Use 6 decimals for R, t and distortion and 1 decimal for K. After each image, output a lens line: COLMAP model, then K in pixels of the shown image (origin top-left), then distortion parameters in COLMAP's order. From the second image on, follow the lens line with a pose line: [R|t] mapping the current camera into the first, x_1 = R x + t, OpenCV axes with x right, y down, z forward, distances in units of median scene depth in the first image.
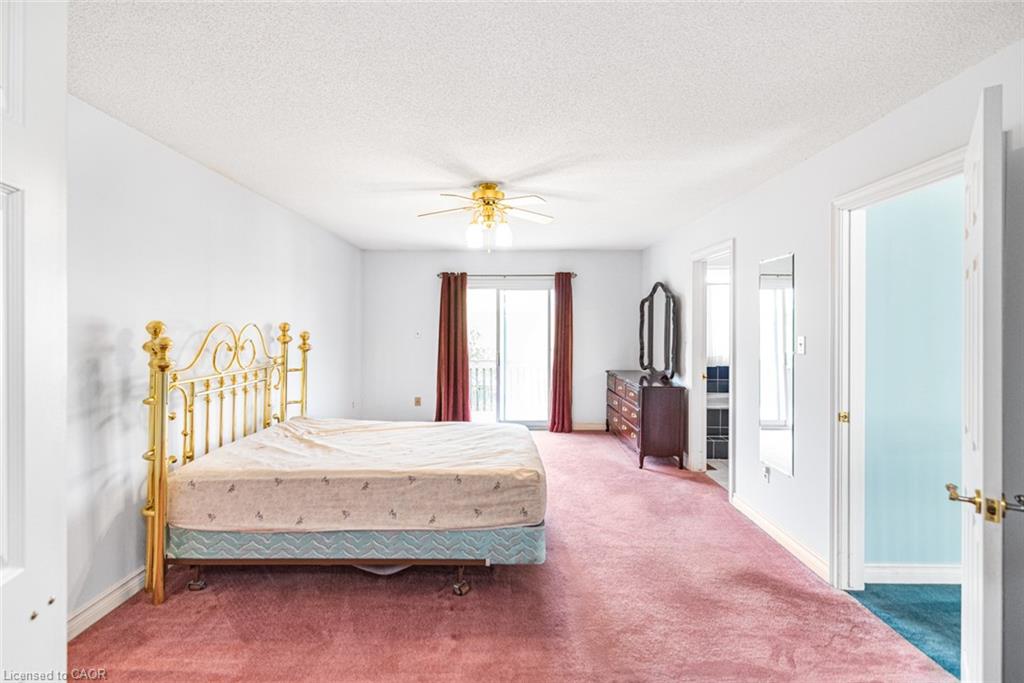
lens RADIAL K [[469.4, 0, 528.2], [0, 469.4, 335.0], [0, 0, 1]] dist [0.011291, -0.000255]
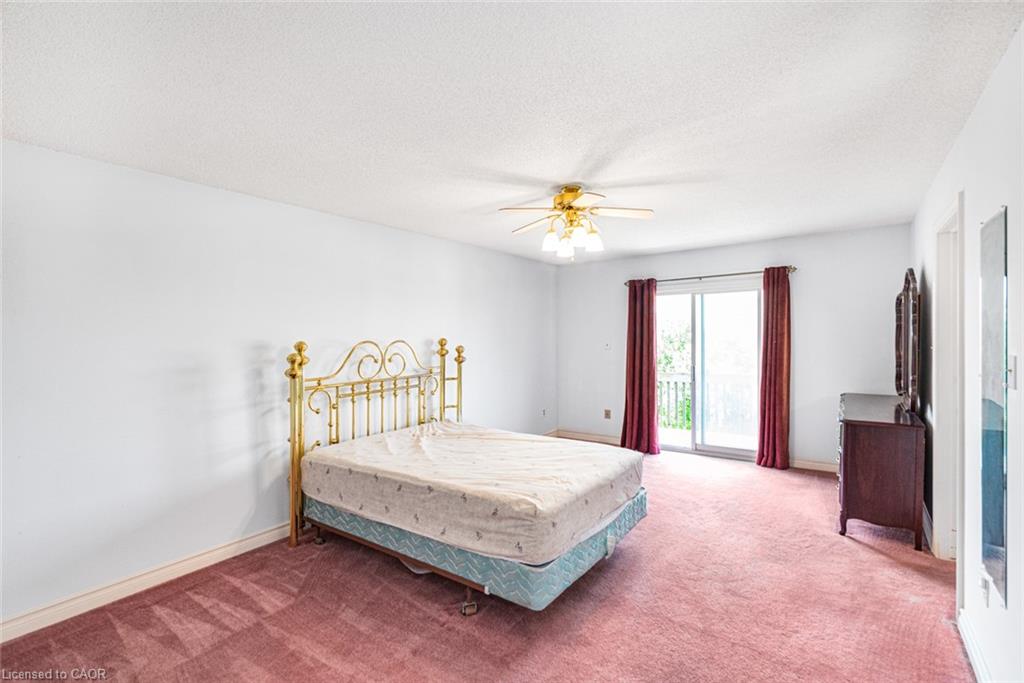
lens RADIAL K [[469.4, 0, 512.4], [0, 469.4, 344.2], [0, 0, 1]] dist [0.011291, -0.000255]
pose [[0.808008, -0.005737, -0.589144, 0.465179], [0.007467, 0.999972, 0.000503, -0.015391], [0.589124, -0.004806, 0.808028, 0.230329]]
